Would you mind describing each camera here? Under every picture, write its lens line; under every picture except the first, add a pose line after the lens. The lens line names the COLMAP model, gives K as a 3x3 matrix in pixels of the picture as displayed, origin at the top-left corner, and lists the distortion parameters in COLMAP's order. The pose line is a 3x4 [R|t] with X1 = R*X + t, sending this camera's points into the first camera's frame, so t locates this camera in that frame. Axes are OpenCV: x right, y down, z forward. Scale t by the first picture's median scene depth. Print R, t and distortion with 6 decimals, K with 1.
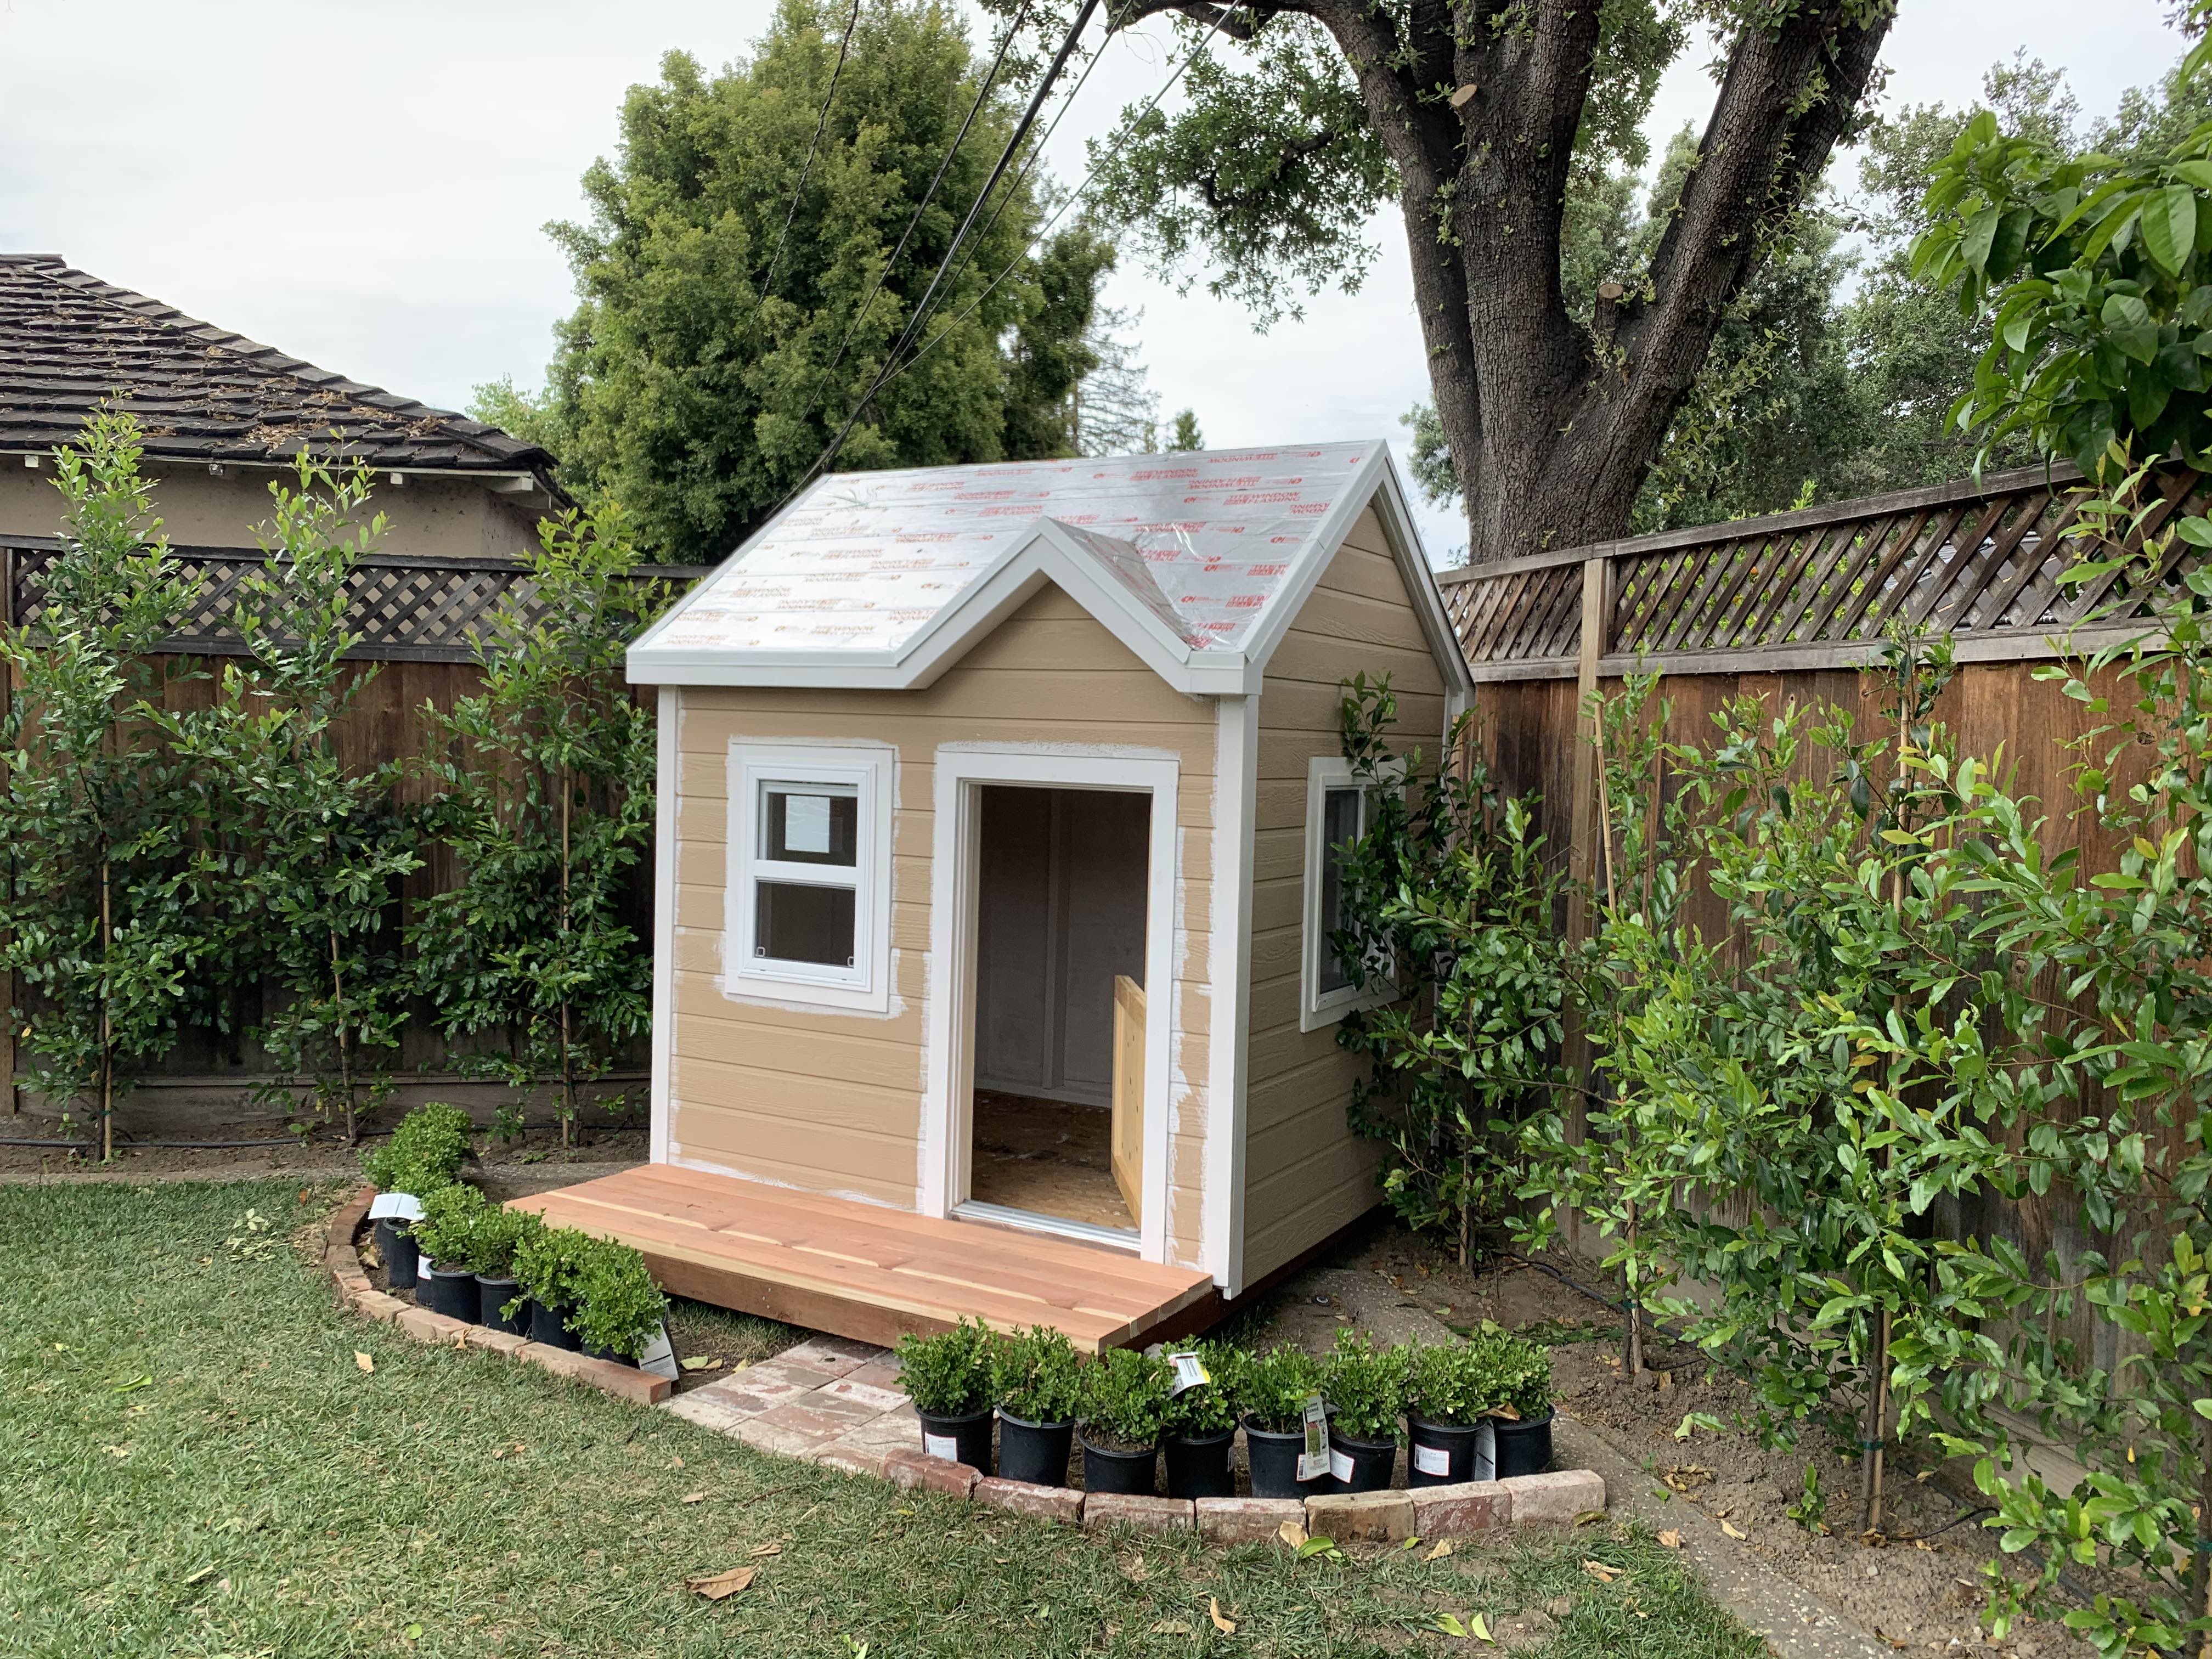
lens RADIAL K [[1700.5, 0, 1115.7], [0, 1700.5, 787.9], [0, 0, 1]] dist [0.058699, -0.085845]
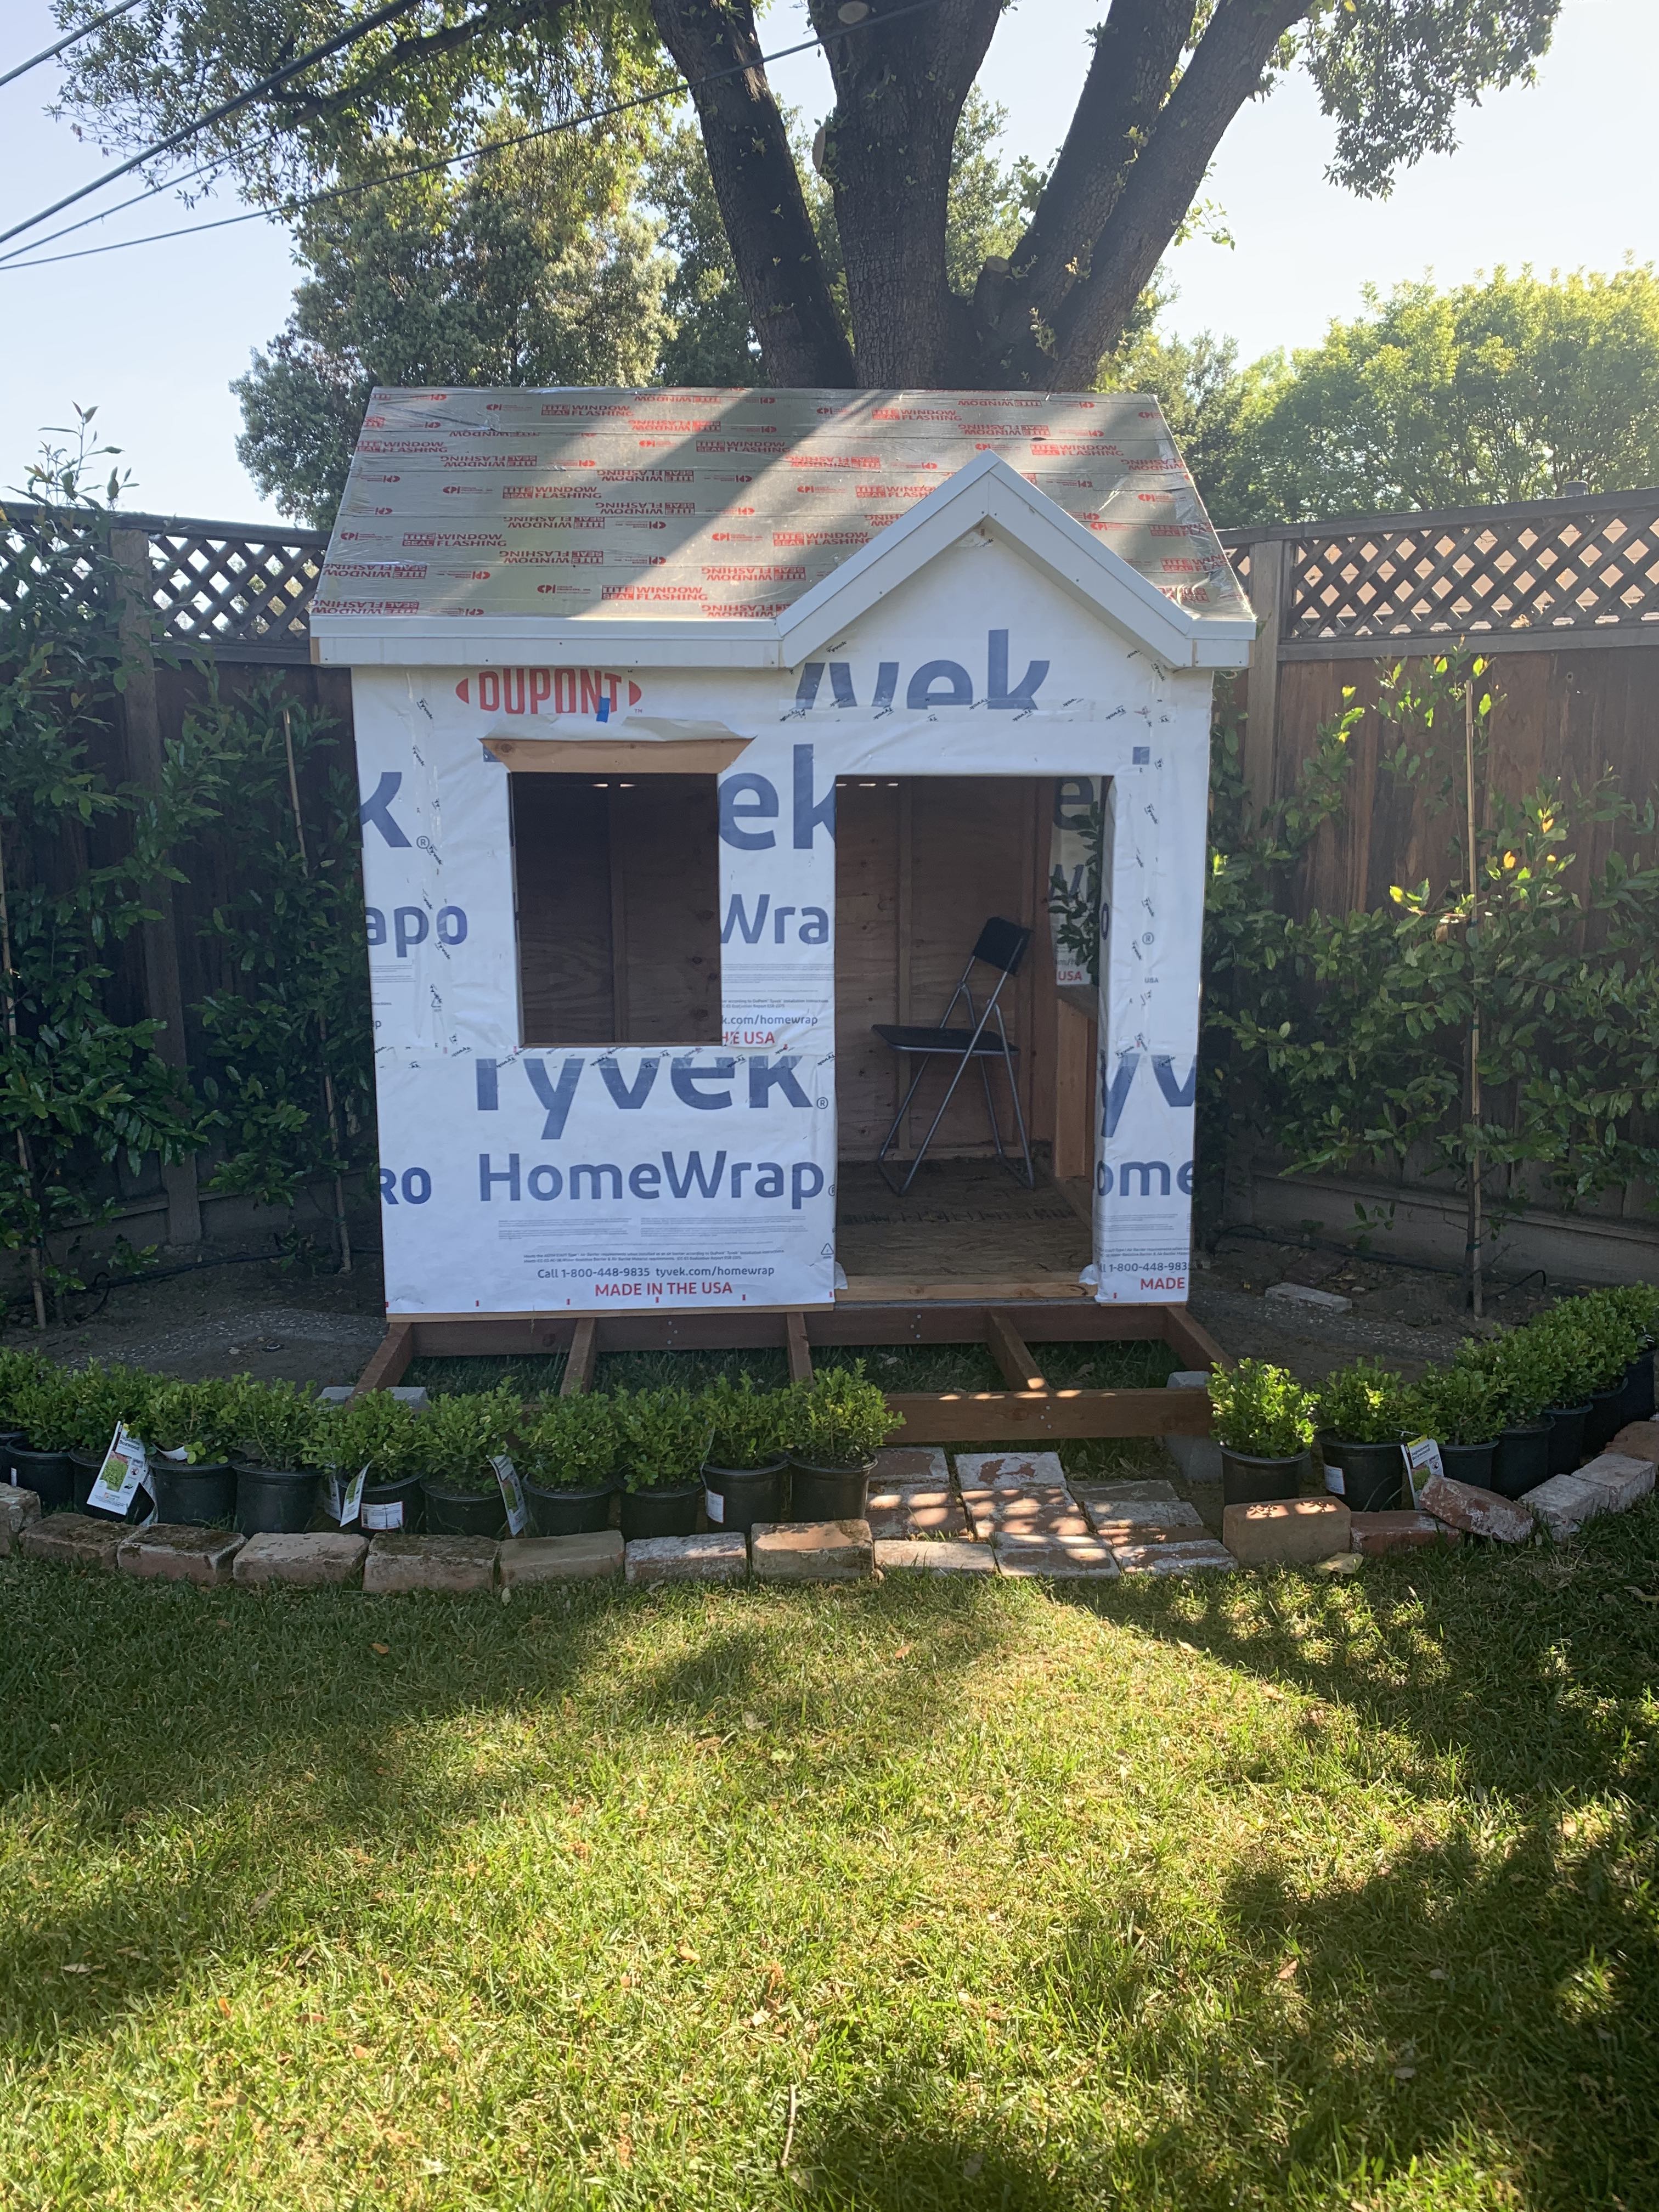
lens RADIAL K [[1694.6, 0, 809.2], [0, 1694.6, 1118.8], [0, 0, 1]] dist [-0.004891, 0.002390]
pose [[0.836756, -0.138189, 0.529851, -0.547225], [0.042851, 0.981190, 0.188231, -0.000265], [-0.545896, -0.134798, 0.826938, 0.300325]]
